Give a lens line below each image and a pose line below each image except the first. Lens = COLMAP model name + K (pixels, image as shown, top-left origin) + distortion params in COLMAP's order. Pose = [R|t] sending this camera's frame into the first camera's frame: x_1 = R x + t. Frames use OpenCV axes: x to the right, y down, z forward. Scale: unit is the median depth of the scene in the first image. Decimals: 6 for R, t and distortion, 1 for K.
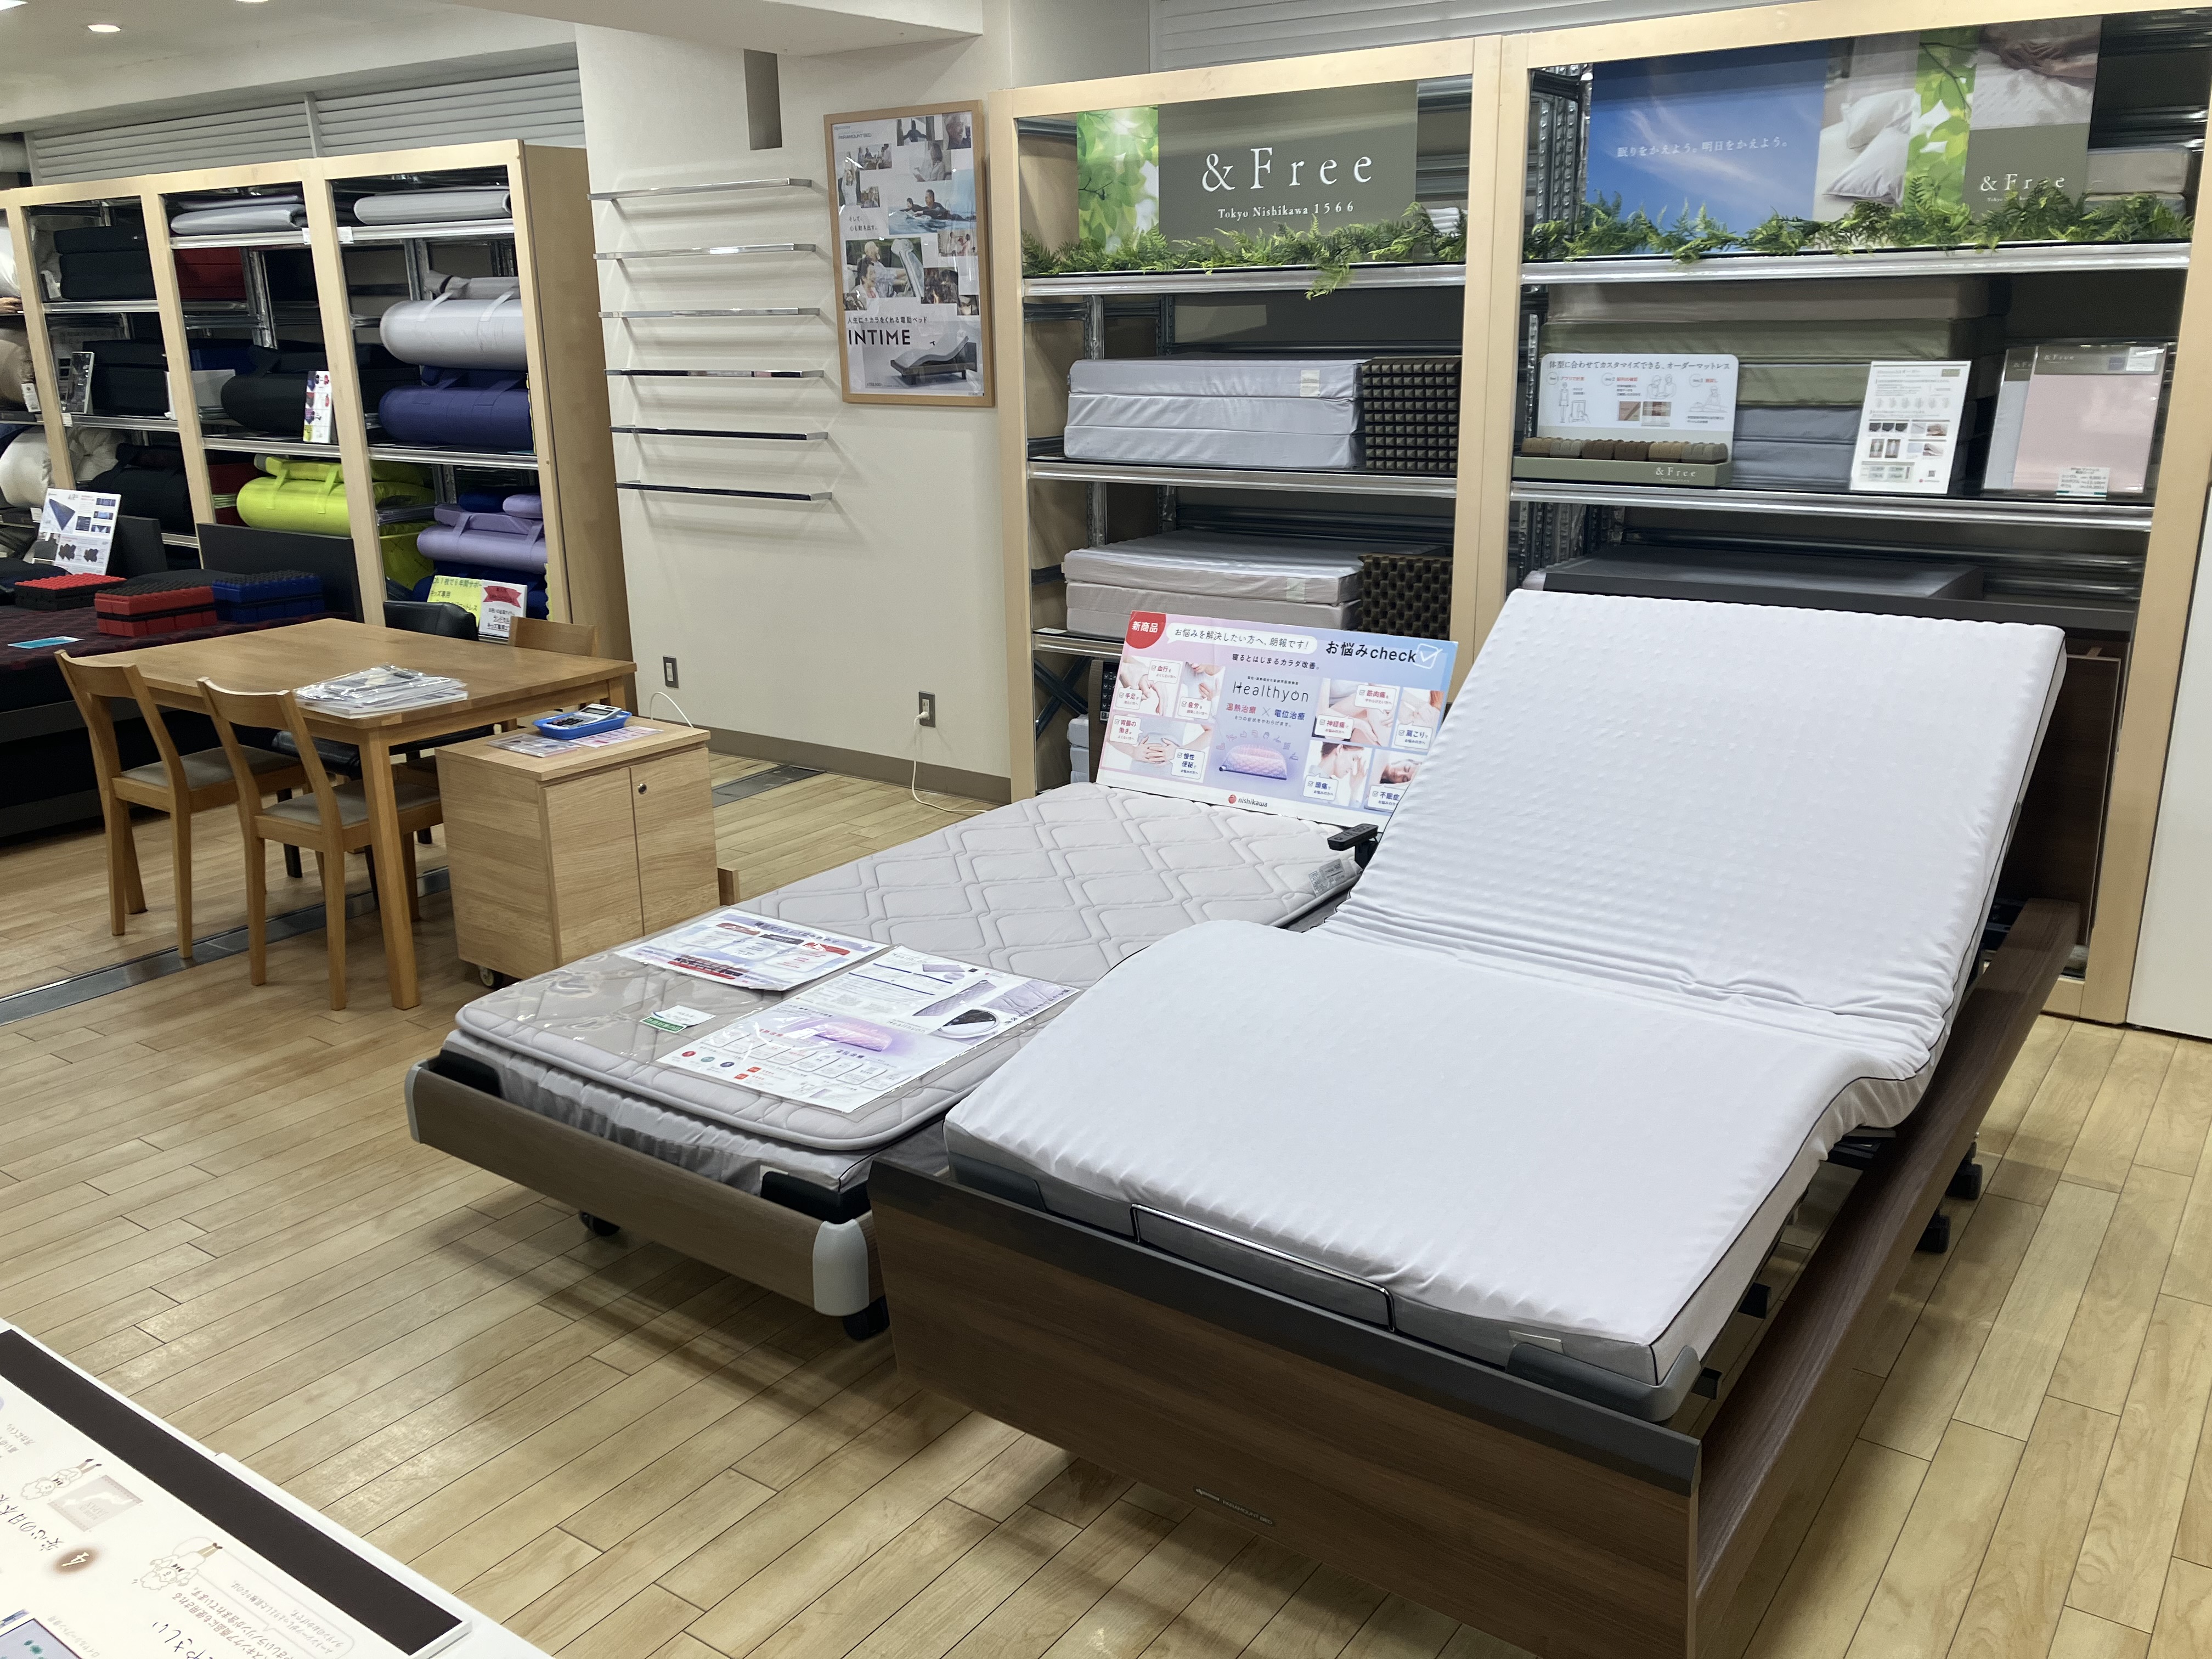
lens RADIAL K [[1794.0, 0, 1120.8], [0, 1794.0, 839.9], [0, 0, 1]] dist [0.018638, -0.004137]
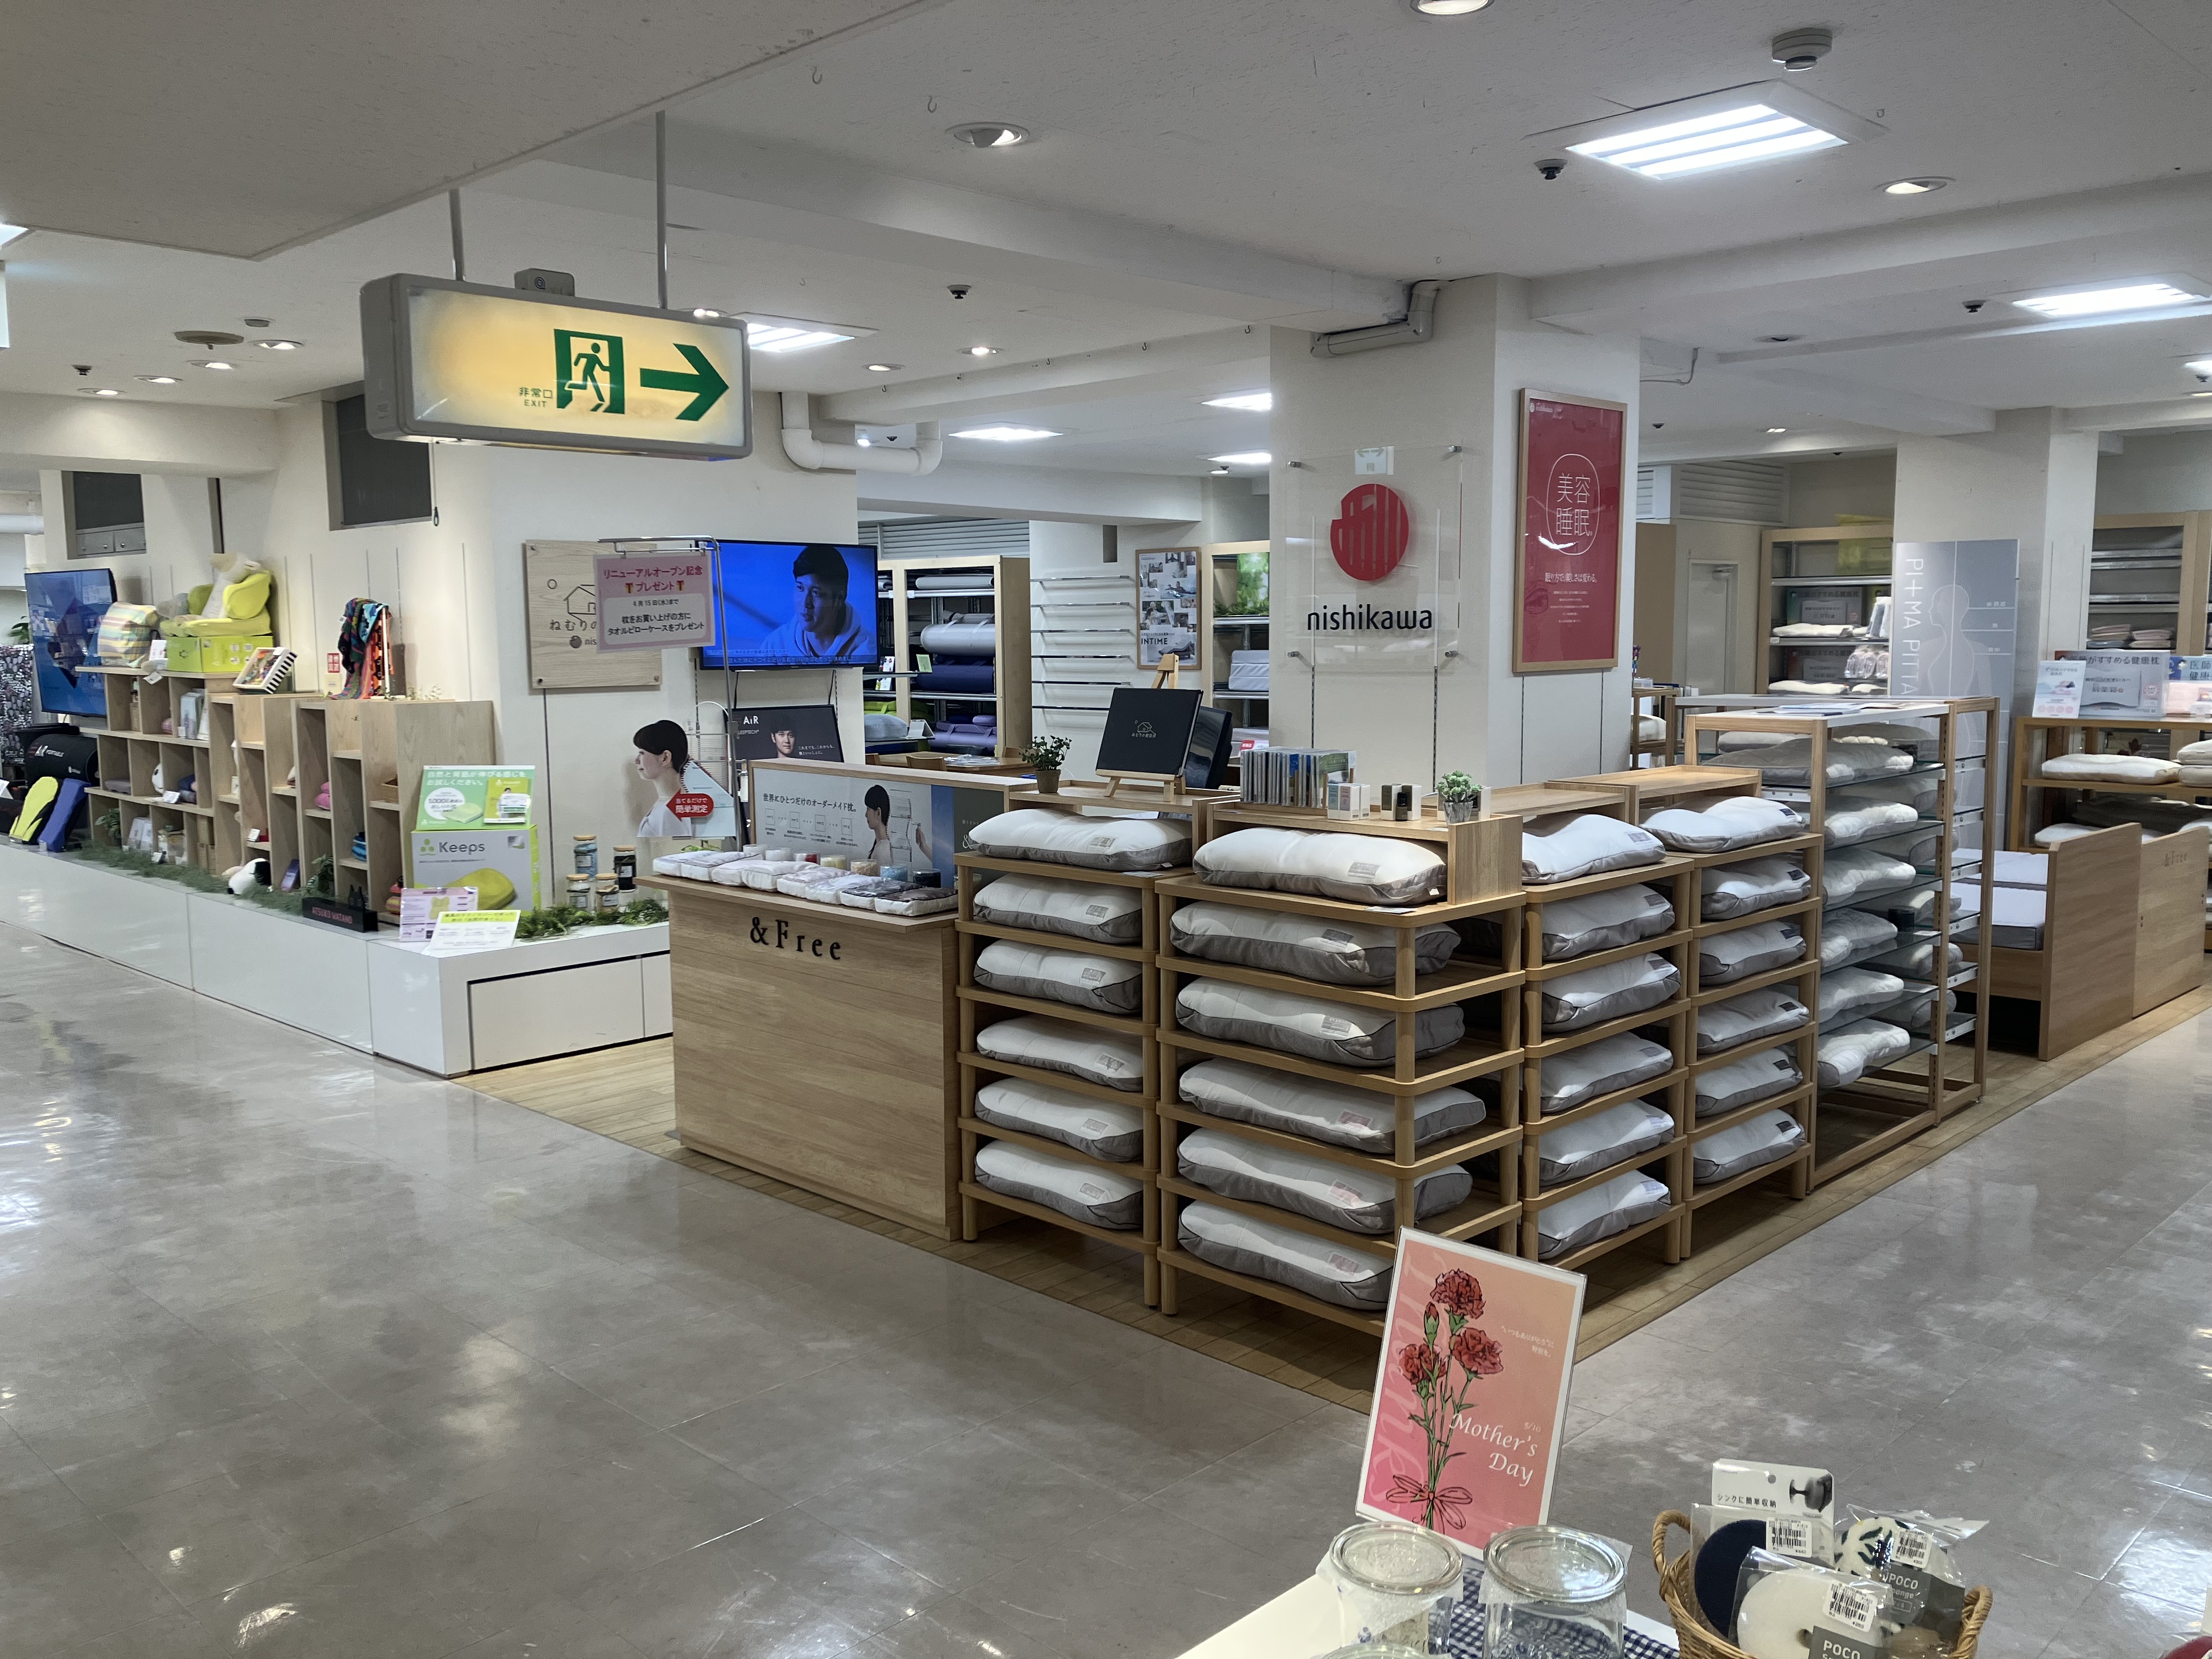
lens RADIAL K [[1794.0, 0, 1111.1], [0, 1794.0, 817.7], [0, 0, 1]] dist [0.018638, -0.004137]
pose [[0.986309, 0.024440, -0.163086, 0.201450], [-0.053627, 0.982739, -0.177057, 0.371609], [0.155943, 0.183378, 0.970595, -1.261744]]
